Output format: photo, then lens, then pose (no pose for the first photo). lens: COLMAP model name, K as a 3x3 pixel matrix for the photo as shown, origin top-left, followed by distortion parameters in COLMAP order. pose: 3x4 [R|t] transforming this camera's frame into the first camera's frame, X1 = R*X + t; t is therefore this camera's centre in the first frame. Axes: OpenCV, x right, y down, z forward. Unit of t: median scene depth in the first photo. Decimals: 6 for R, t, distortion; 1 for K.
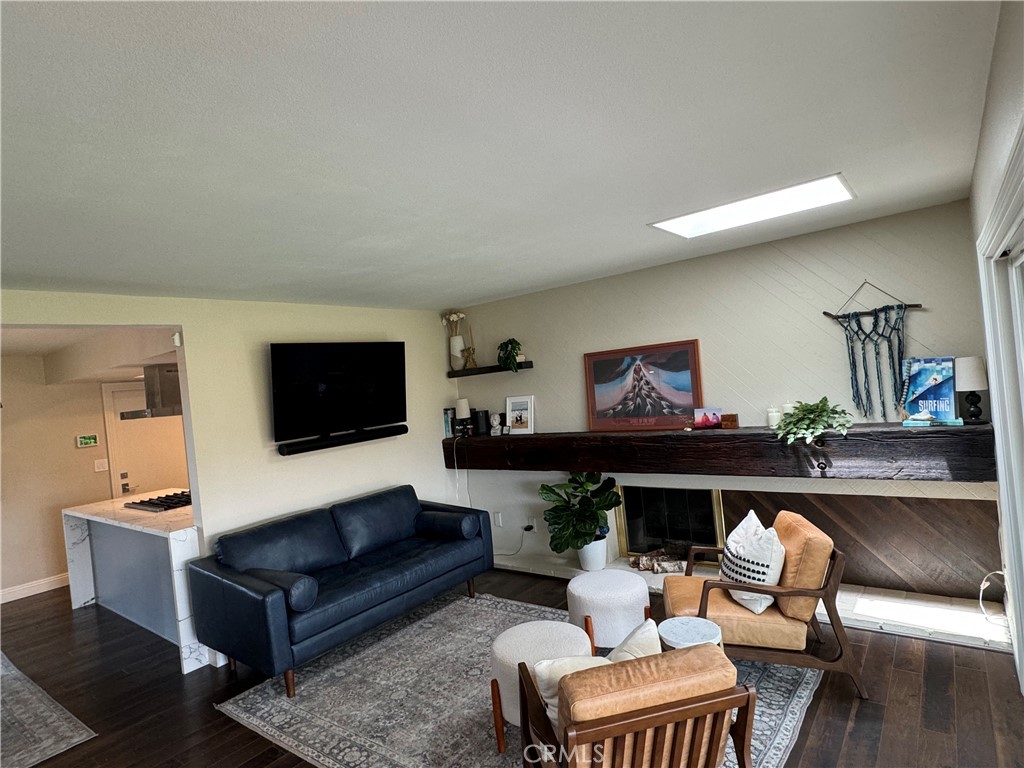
lens RADIAL K [[555.7, 0, 512.0], [0, 555.7, 384.0], [0, 0, 1]] dist [0.000864, -0.000596]
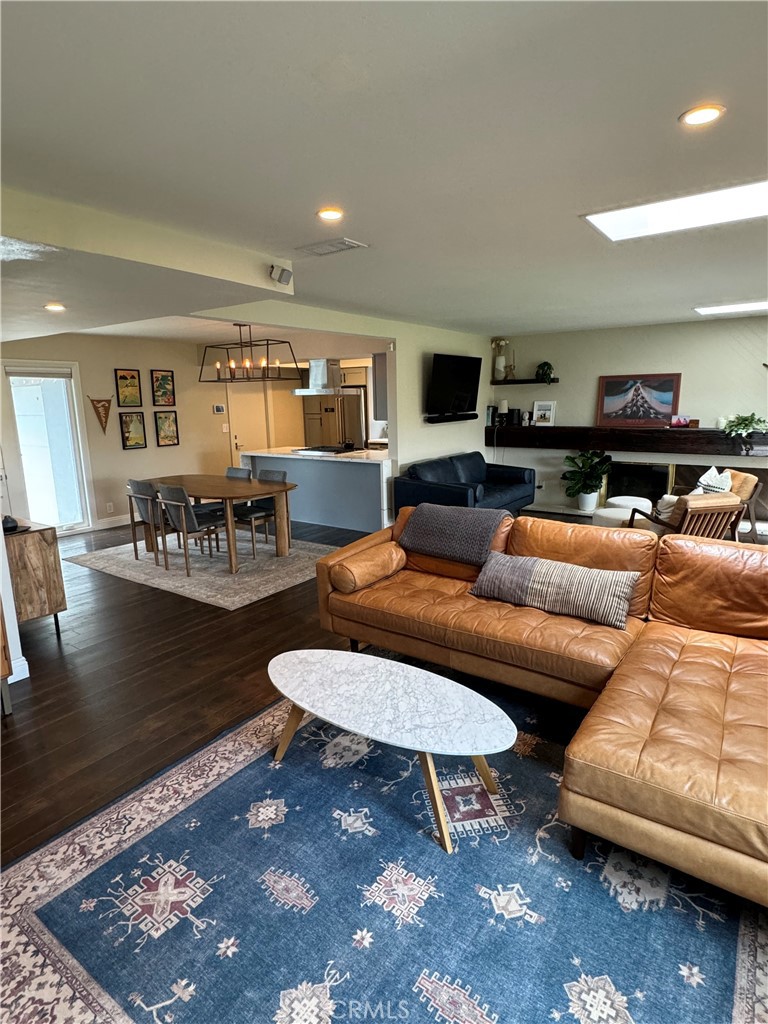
lens RADIAL K [[555.7, 0, 384.0], [0, 555.7, 512.0], [0, 0, 1]] dist [0.000864, -0.000596]
pose [[0.995747, 0.071026, 0.058679, -0.567081], [-0.081092, 0.977975, 0.192325, 0.071483], [-0.043726, -0.196265, 0.979575, -0.611963]]
